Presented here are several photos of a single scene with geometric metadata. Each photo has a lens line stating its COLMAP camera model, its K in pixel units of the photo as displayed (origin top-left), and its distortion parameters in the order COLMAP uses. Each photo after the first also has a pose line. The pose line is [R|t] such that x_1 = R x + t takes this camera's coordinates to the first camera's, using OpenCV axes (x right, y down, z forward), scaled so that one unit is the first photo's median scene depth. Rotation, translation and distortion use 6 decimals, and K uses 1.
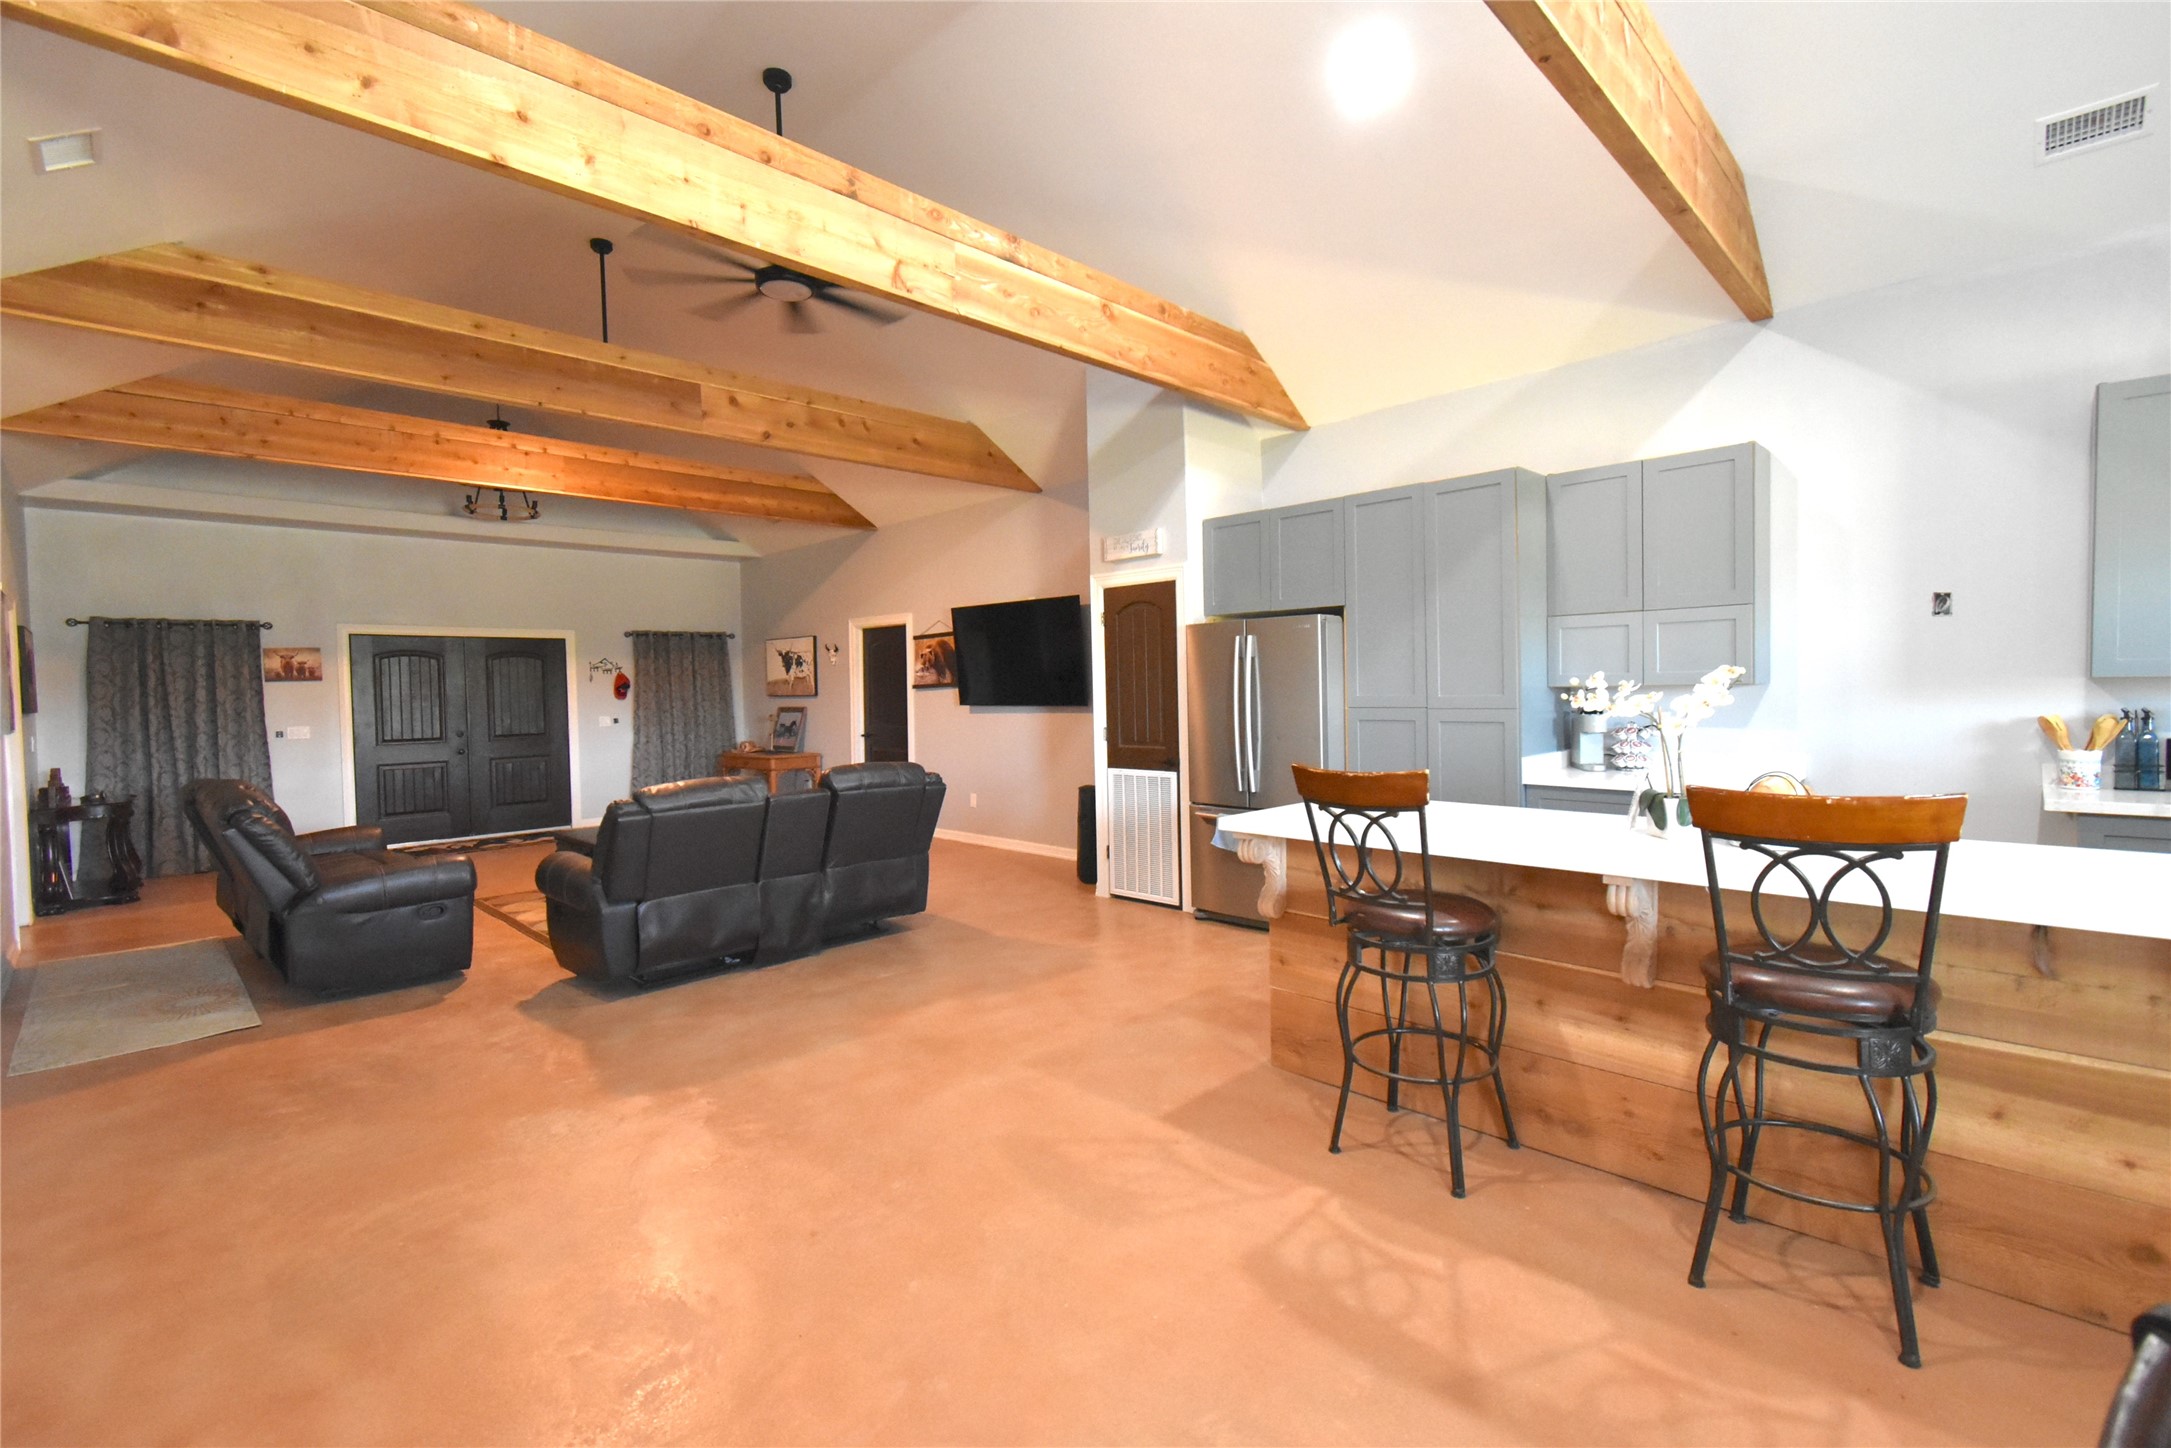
lens RADIAL K [[959.4, 0, 1091.9], [0, 959.4, 714.9], [0, 0, 1]] dist [0.005118, -0.002886]
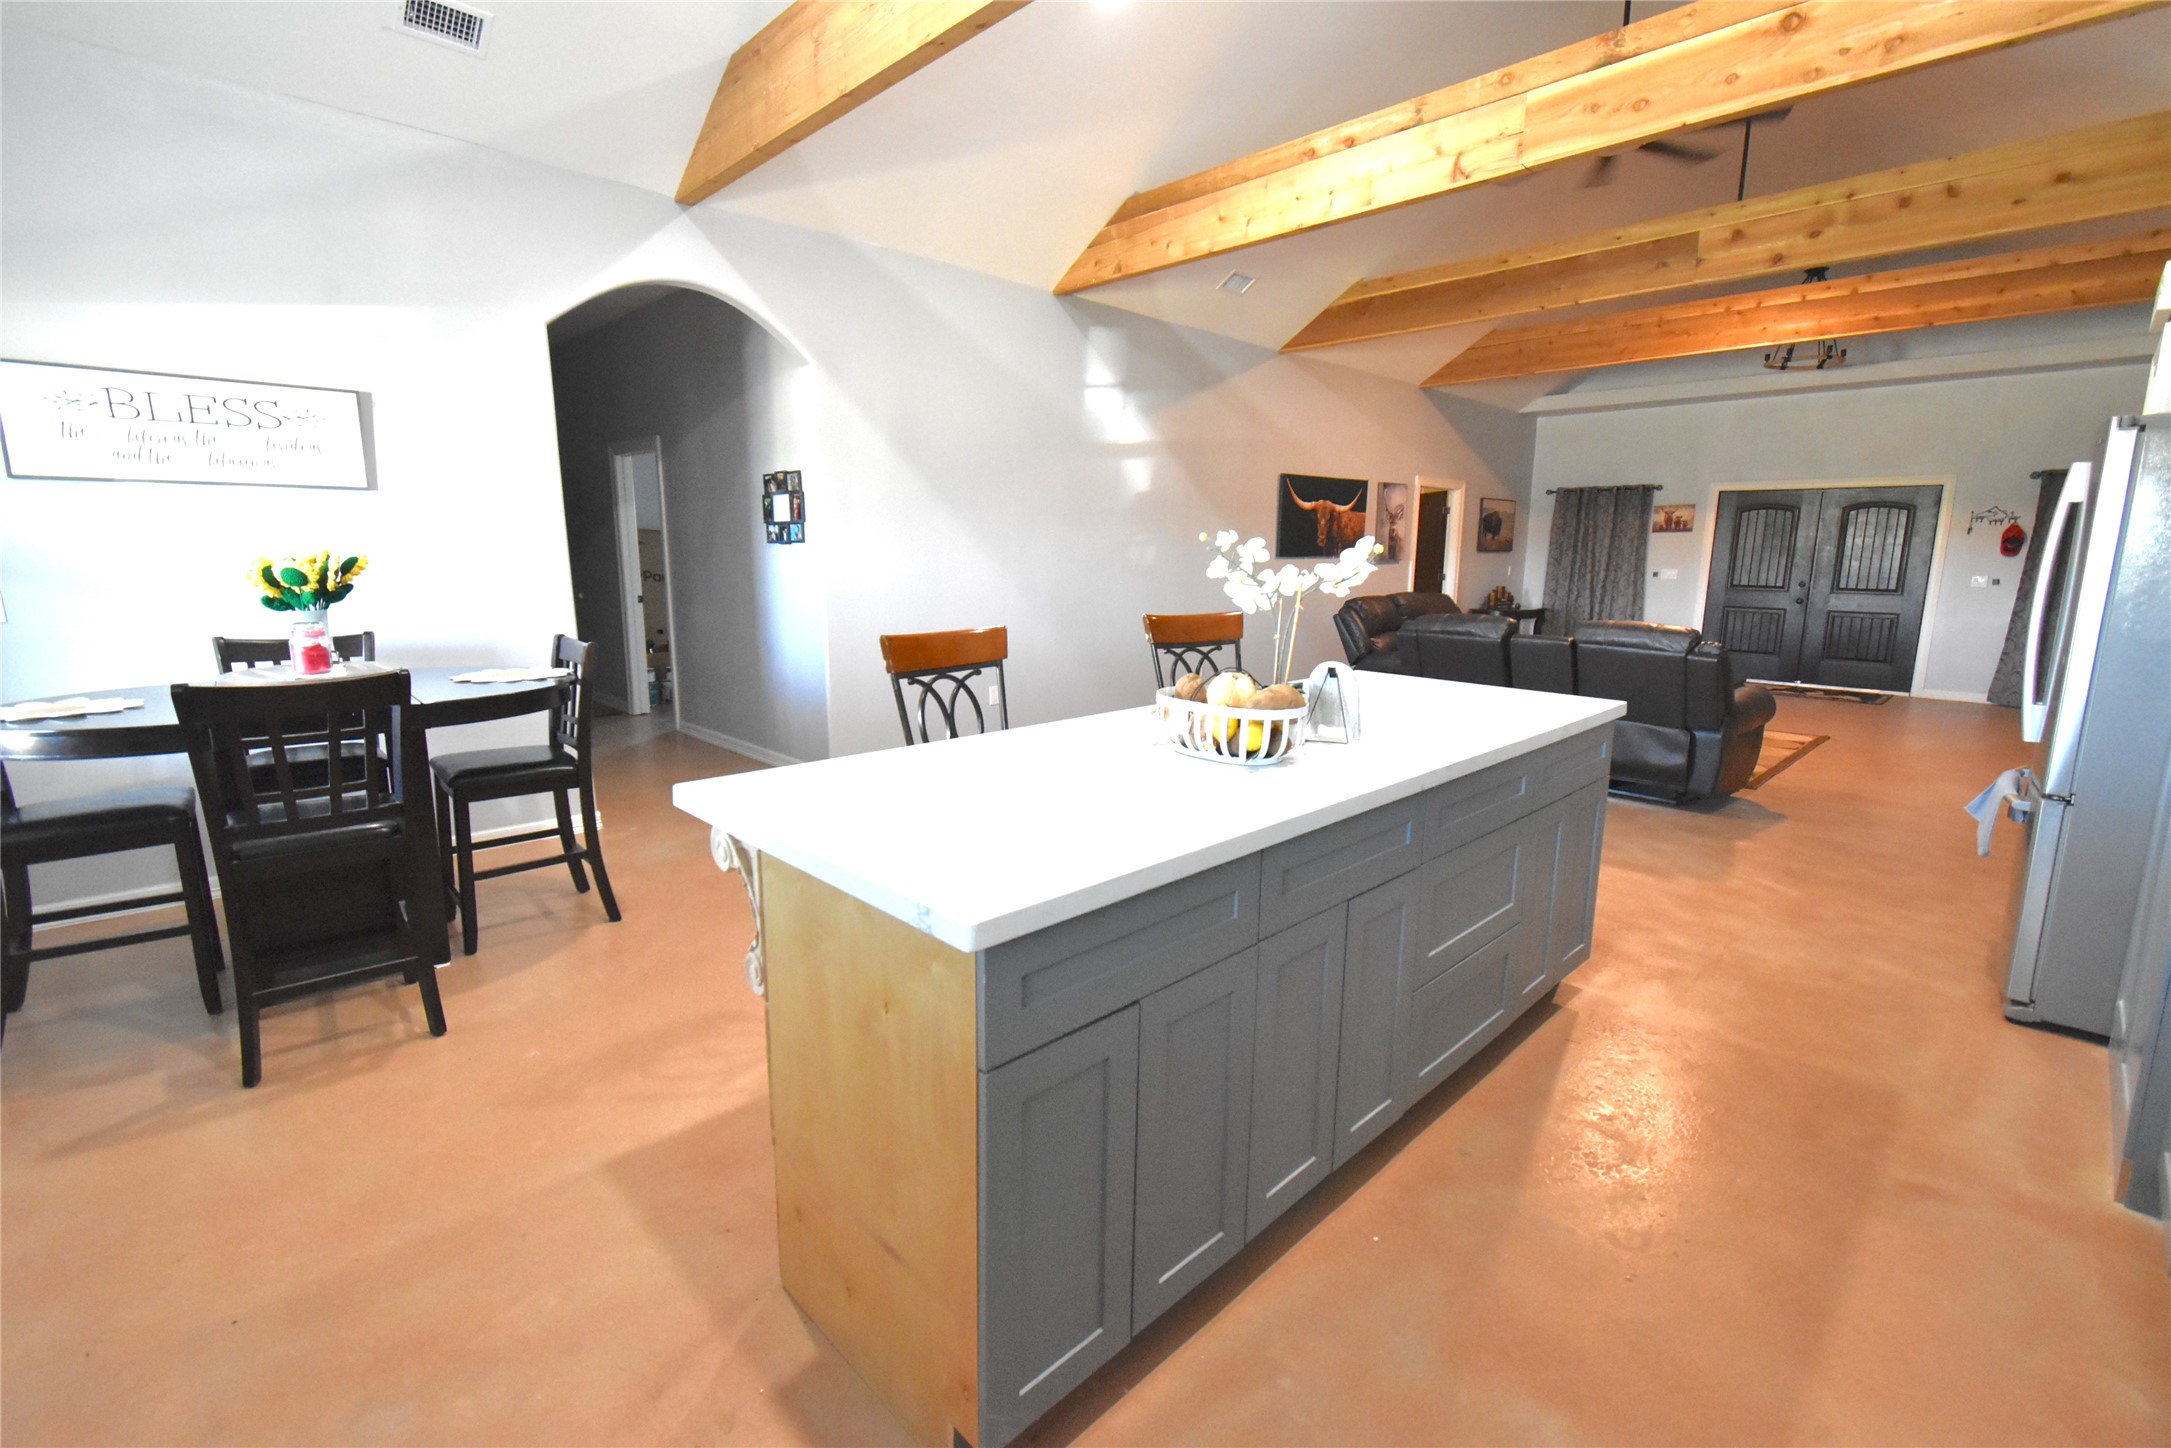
lens RADIAL K [[959.4, 0, 1093.3], [0, 959.4, 713.9], [0, 0, 1]] dist [0.005118, -0.002886]
pose [[-0.015138, 0.191286, -0.981418, 0.438866], [-0.037556, 0.980729, 0.191731, -0.014136], [0.999180, 0.039760, -0.007662, 0.261140]]
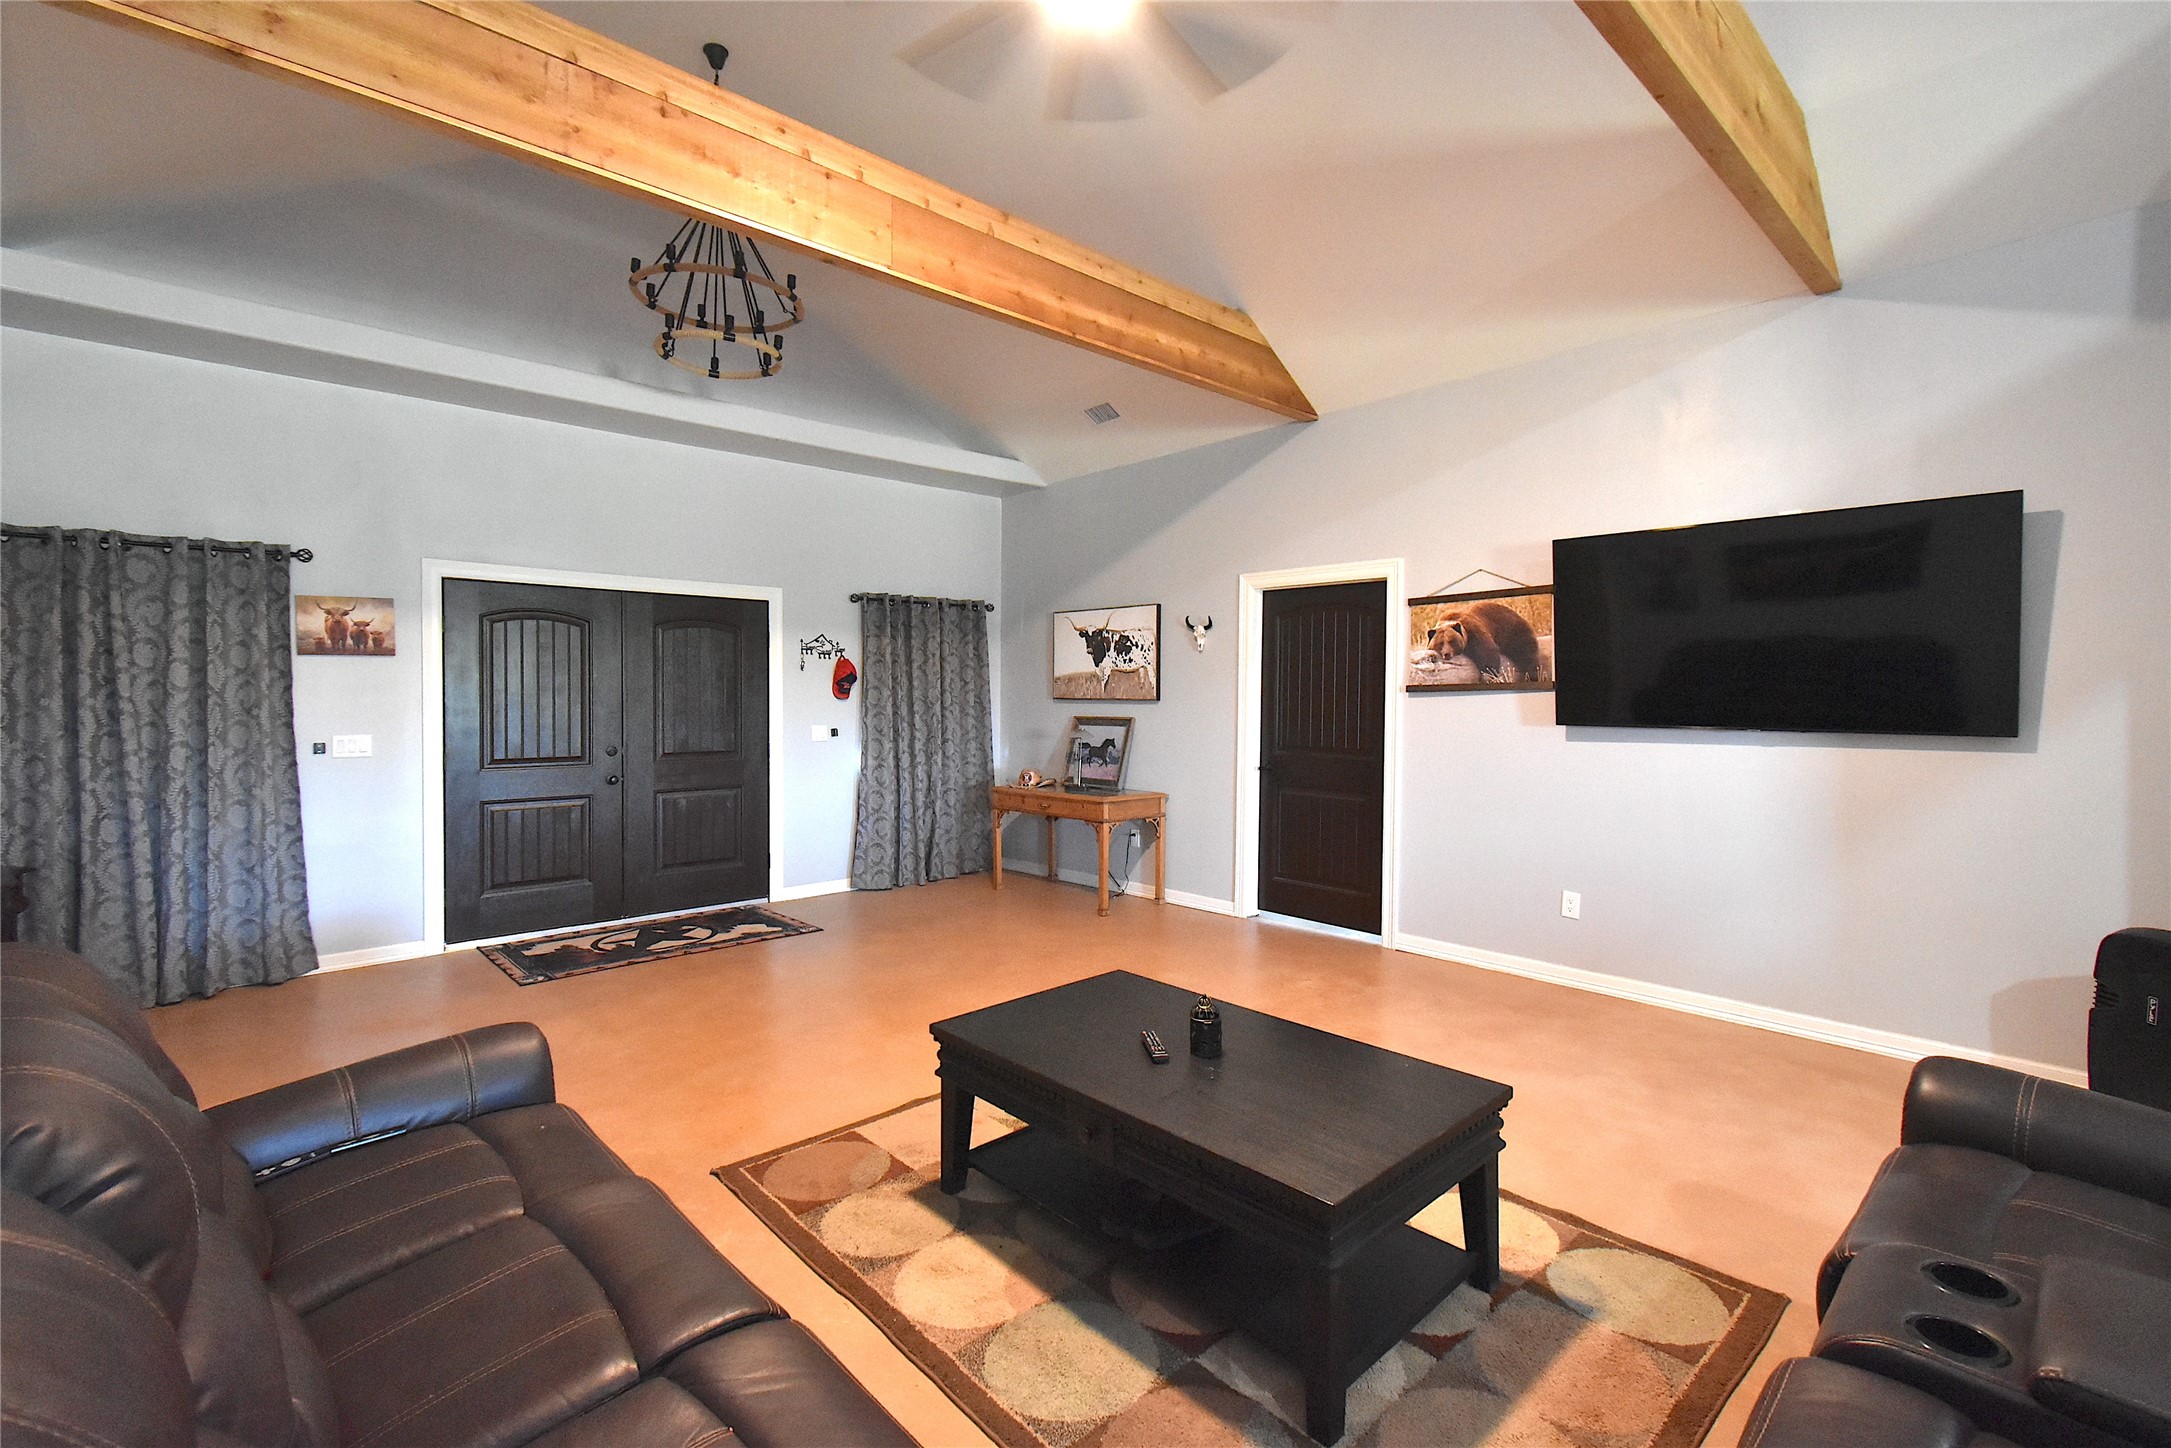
lens RADIAL K [[959.4, 0, 1091.6], [0, 959.4, 714.9], [0, 0, 1]] dist [0.005118, -0.002886]
pose [[0.998695, 0.022956, -0.045614, -0.352445], [-0.023346, 0.999695, -0.008046, -0.005243], [0.045415, 0.009100, 0.998927, 0.438745]]
